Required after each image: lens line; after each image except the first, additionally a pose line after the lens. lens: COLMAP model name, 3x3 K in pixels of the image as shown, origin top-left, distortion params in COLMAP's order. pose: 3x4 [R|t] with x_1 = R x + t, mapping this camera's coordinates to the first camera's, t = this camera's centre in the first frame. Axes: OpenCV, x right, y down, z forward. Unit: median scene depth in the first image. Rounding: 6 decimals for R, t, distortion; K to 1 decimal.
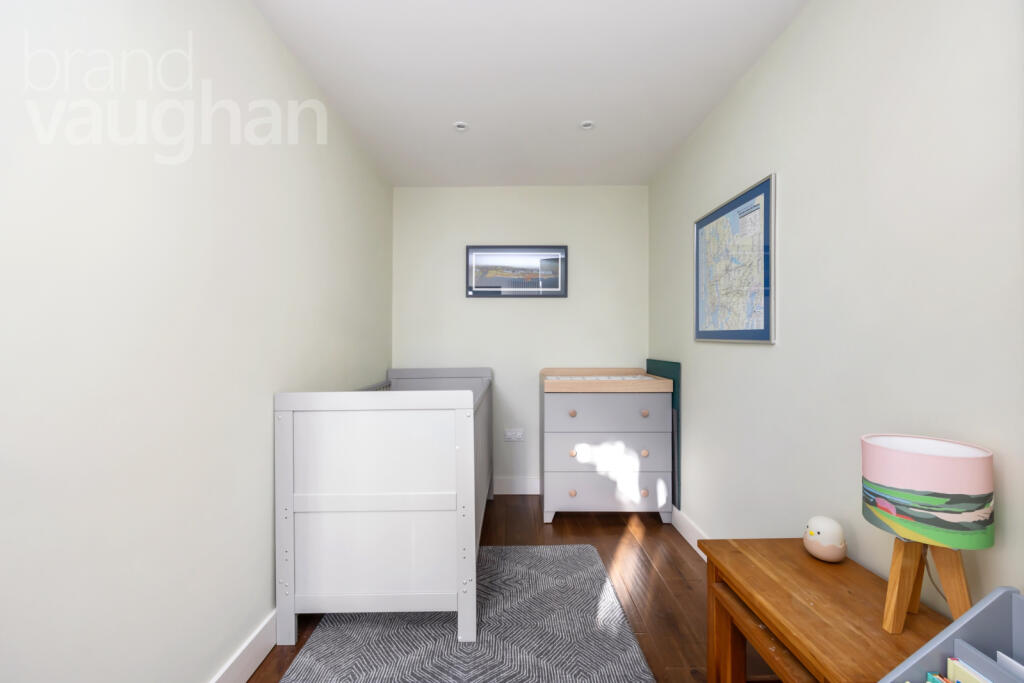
lens RADIAL K [[410.7, 0, 511.1], [0, 410.7, 339.3], [0, 0, 1]] dist [-0.009197, 0.001952]
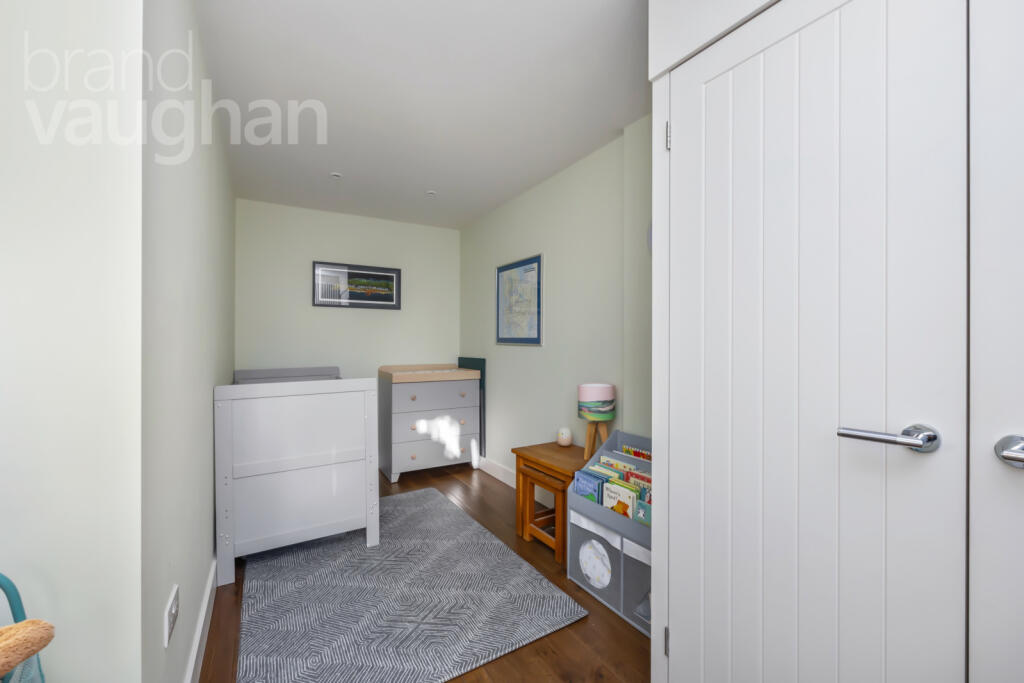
lens RADIAL K [[410.7, 0, 512.5], [0, 410.7, 343.4], [0, 0, 1]] dist [-0.009197, 0.001952]
pose [[0.858528, 0.000423, 0.512766, -0.306272], [-0.002401, 0.999992, 0.003194, -0.003664], [-0.512760, -0.003974, 0.858523, -0.377979]]
